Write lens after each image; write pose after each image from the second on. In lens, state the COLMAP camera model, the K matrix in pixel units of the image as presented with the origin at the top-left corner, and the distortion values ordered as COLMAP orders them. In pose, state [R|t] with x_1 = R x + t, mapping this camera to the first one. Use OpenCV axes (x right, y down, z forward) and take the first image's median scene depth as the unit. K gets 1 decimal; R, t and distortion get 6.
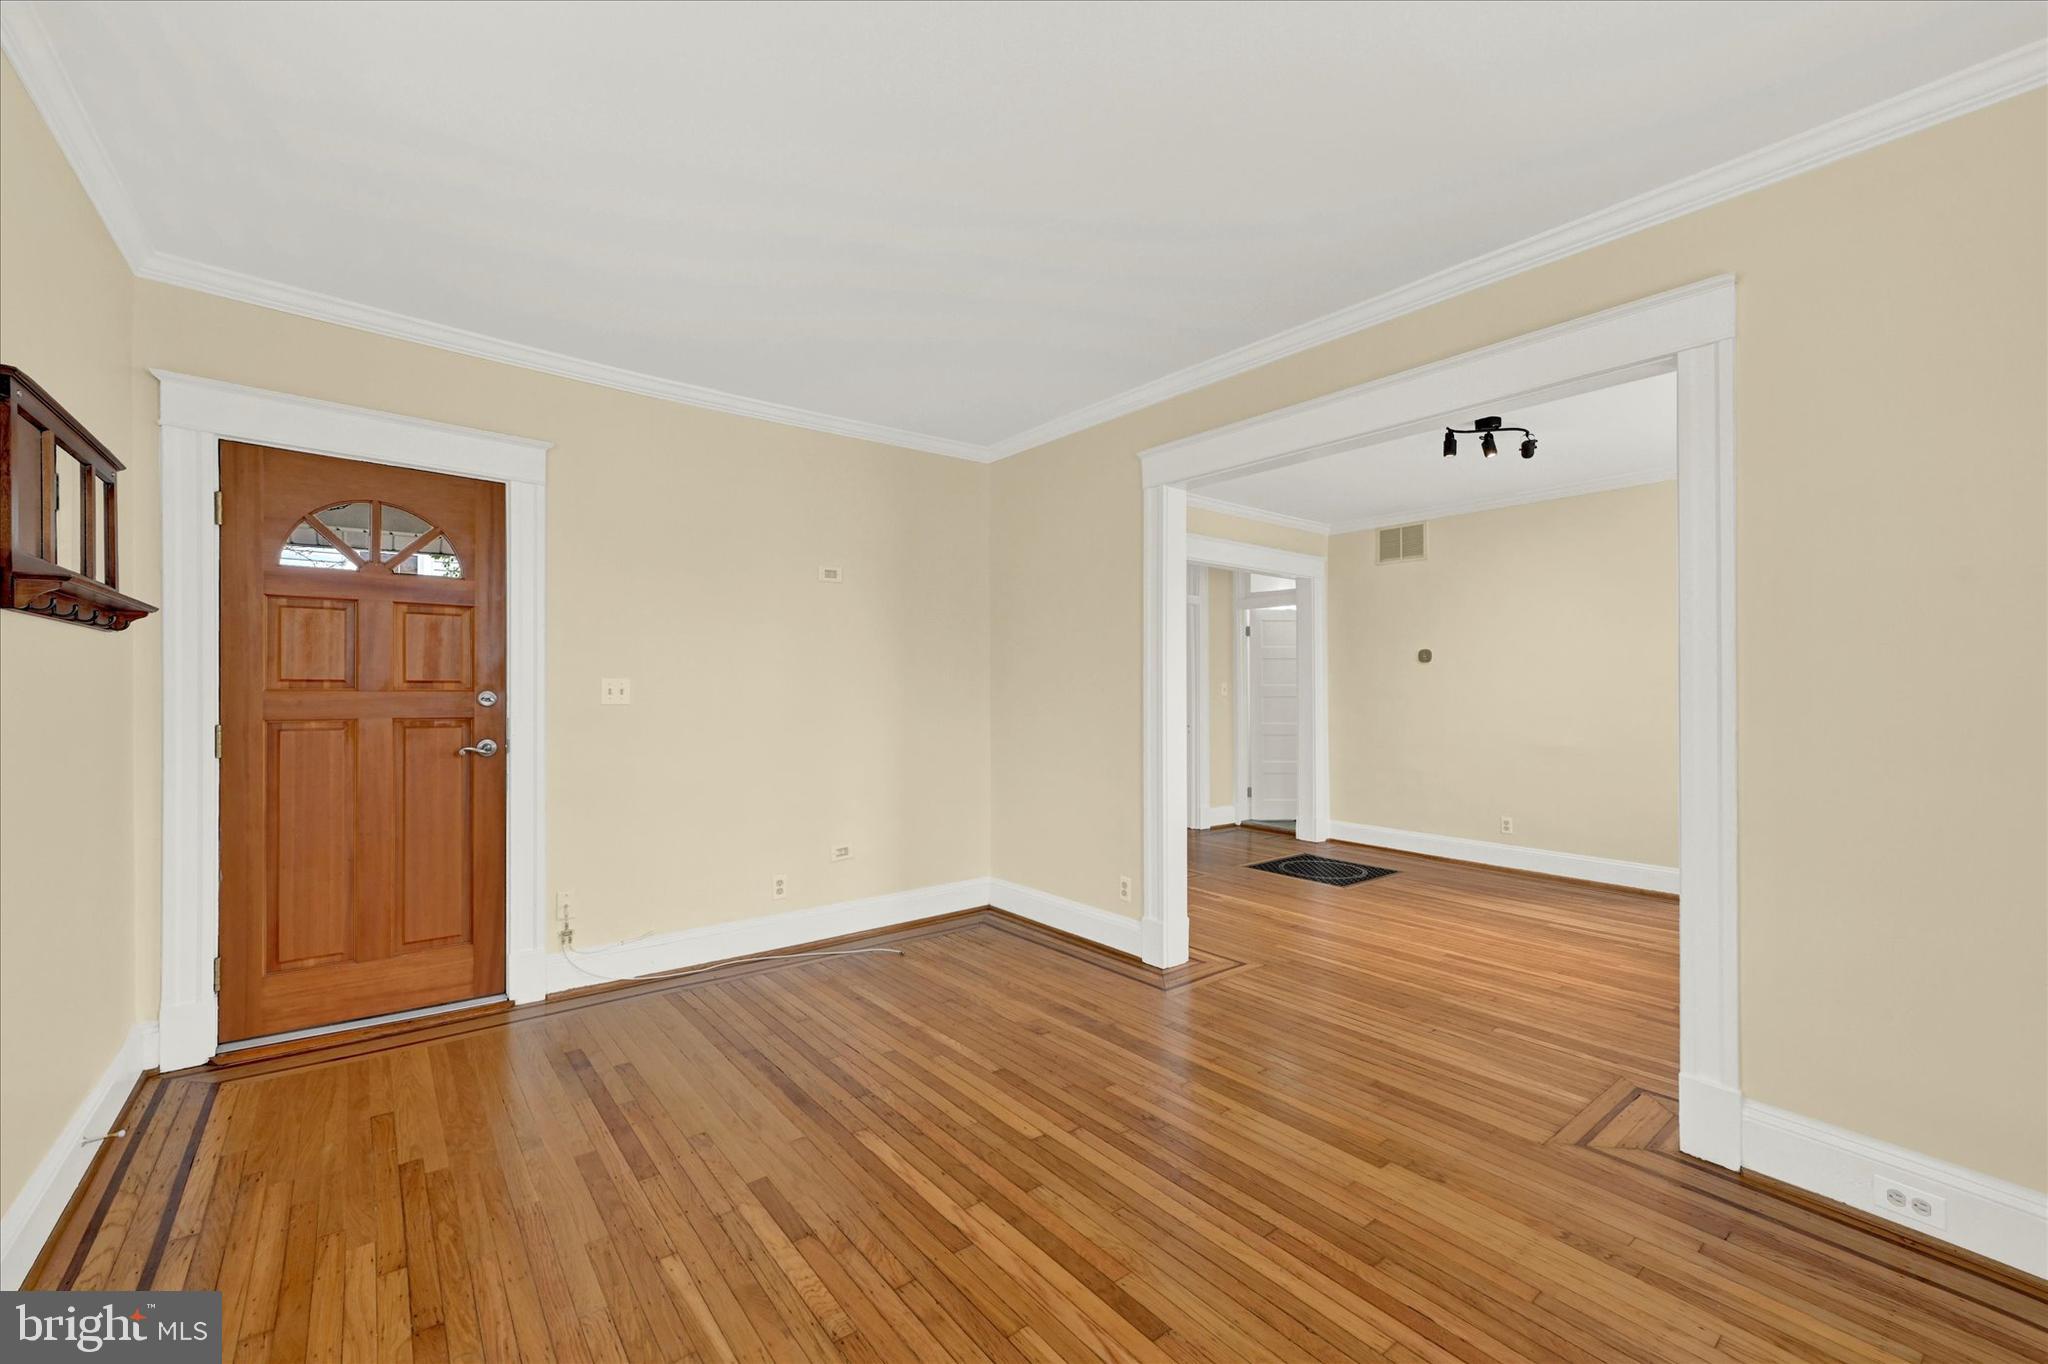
lens RADIAL K [[832.6, 0, 1014.9], [0, 832.6, 667.1], [0, 0, 1]] dist [0.000421, -0.000291]
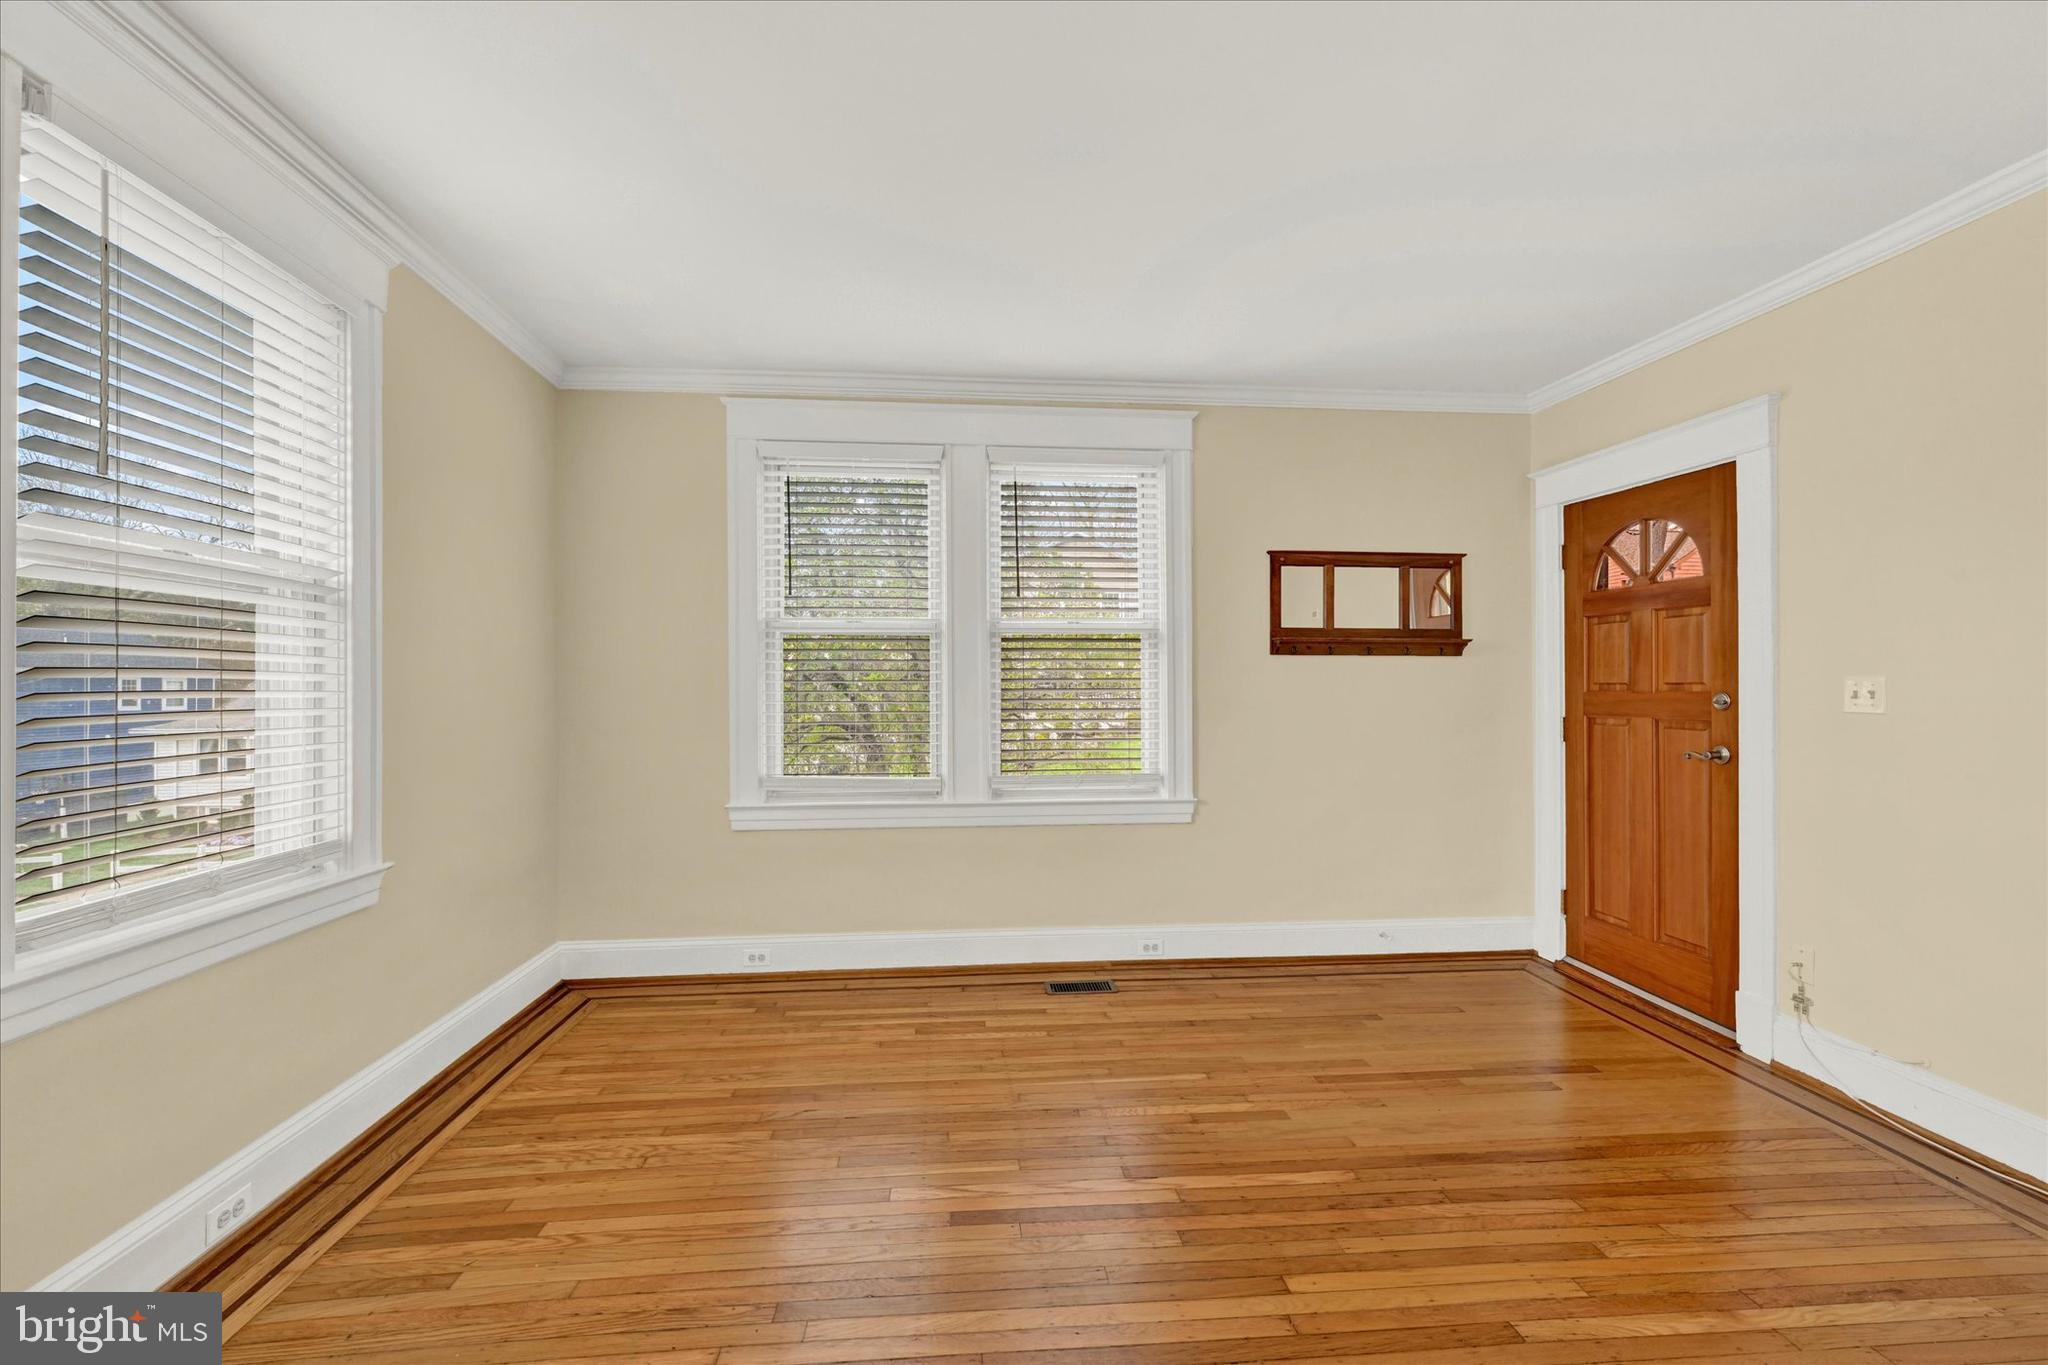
lens RADIAL K [[832.6, 0, 1018.3], [0, 832.6, 685.3], [0, 0, 1]] dist [0.000421, -0.000291]
pose [[-0.541018, -0.005115, -0.840996, 0.545587], [0.016973, 0.999711, -0.016999, 0.022862], [0.840840, -0.023471, -0.540775, 0.836937]]
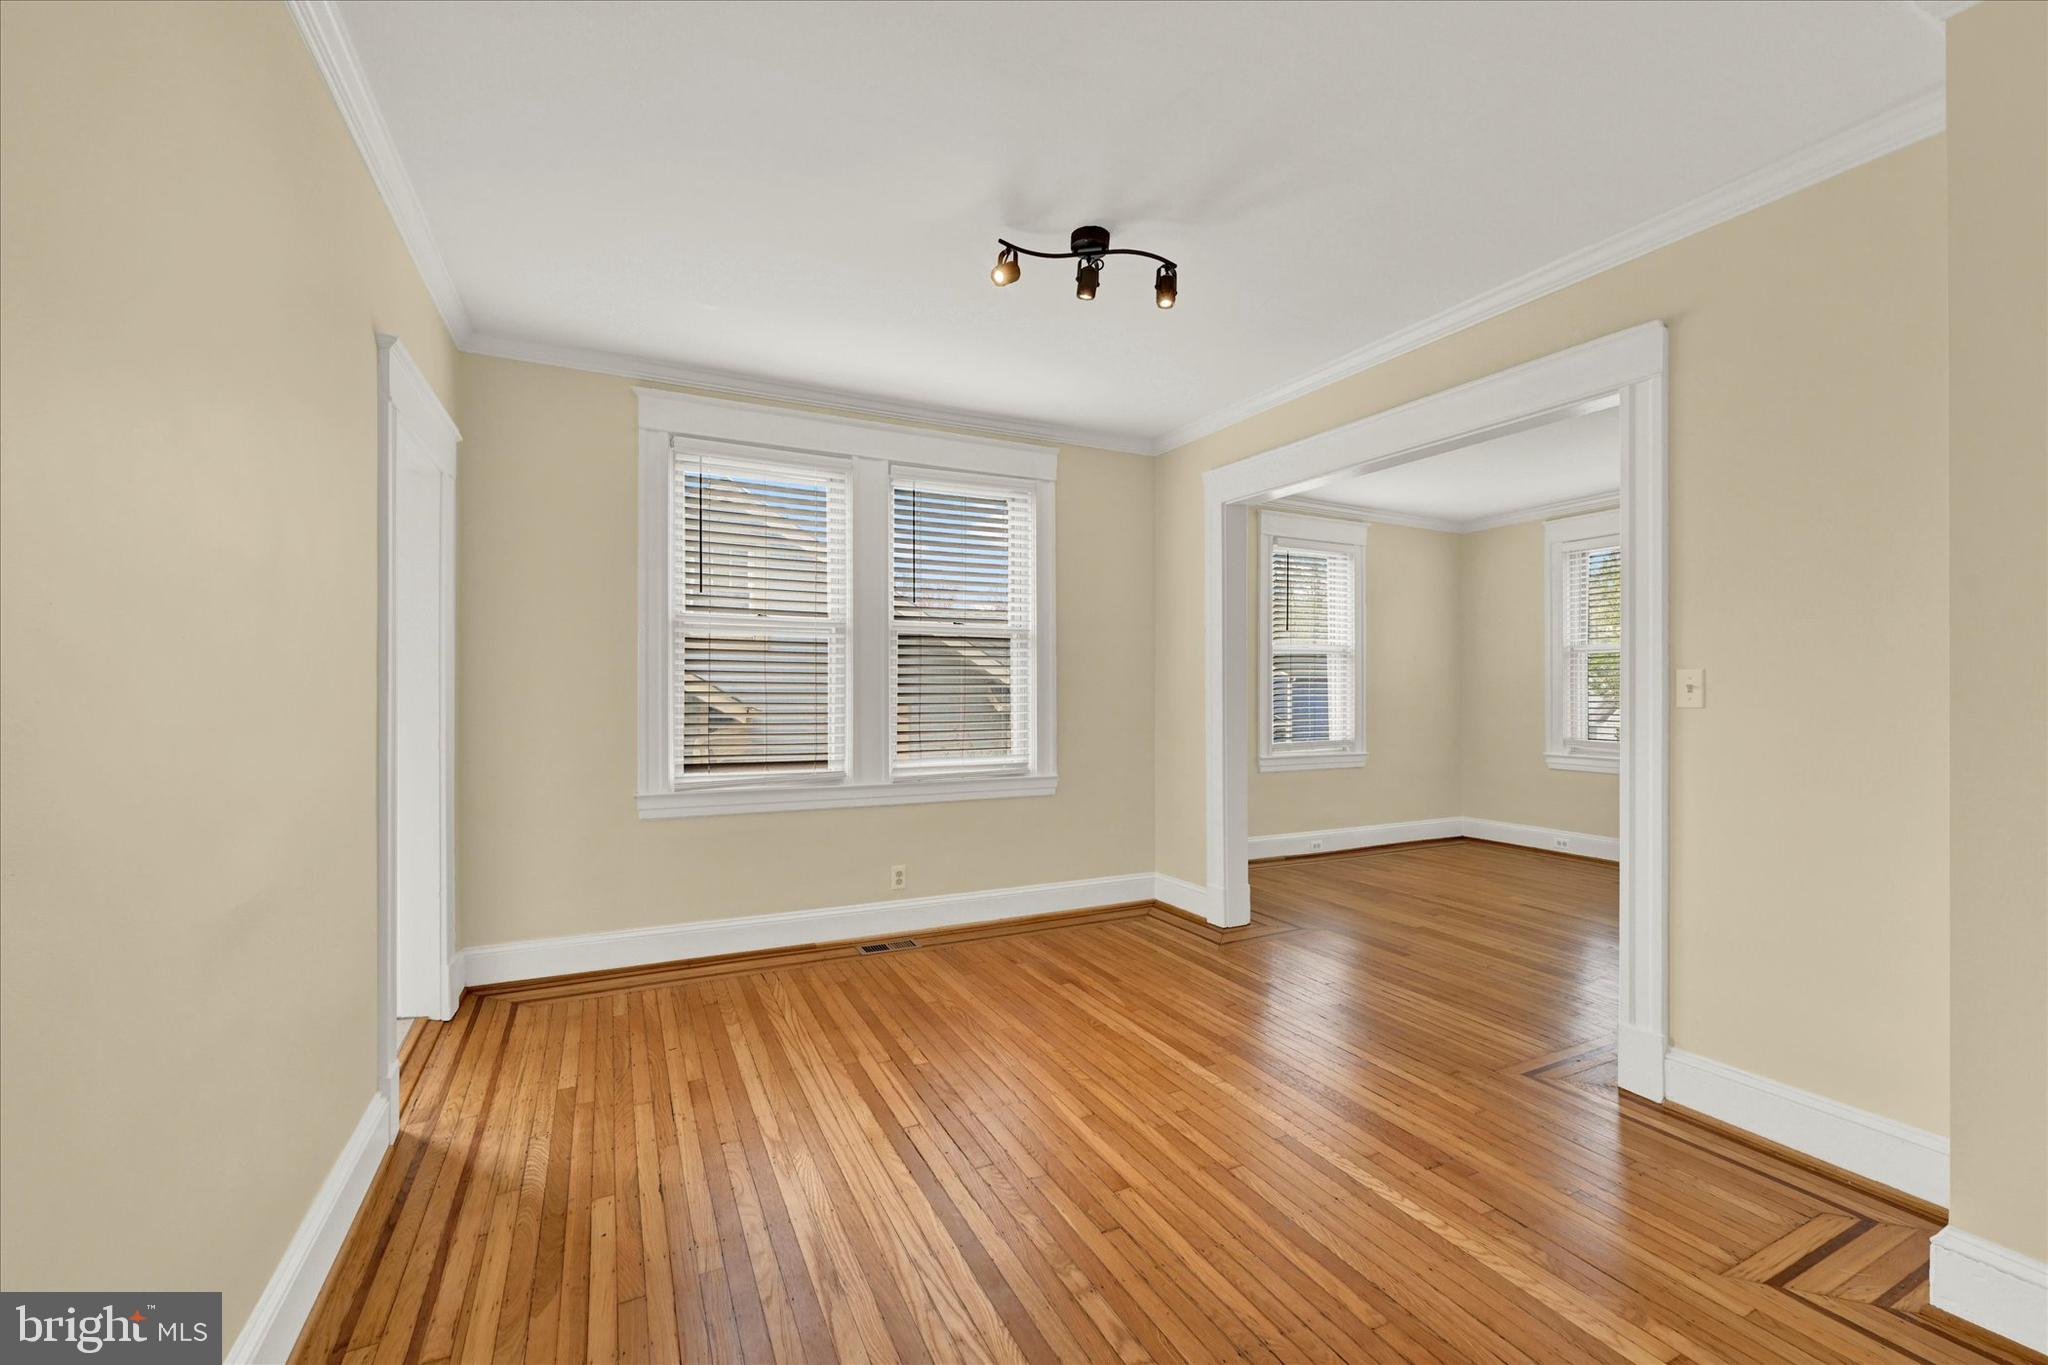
lens RADIAL K [[832.6, 0, 1017.8], [0, 832.6, 682.2], [0, 0, 1]] dist [0.000421, -0.000291]
pose [[-0.977974, -0.003329, 0.208699, 0.624346], [-0.009934, 0.999482, -0.030608, 0.059562], [-0.208489, -0.032007, -0.977501, 2.023175]]
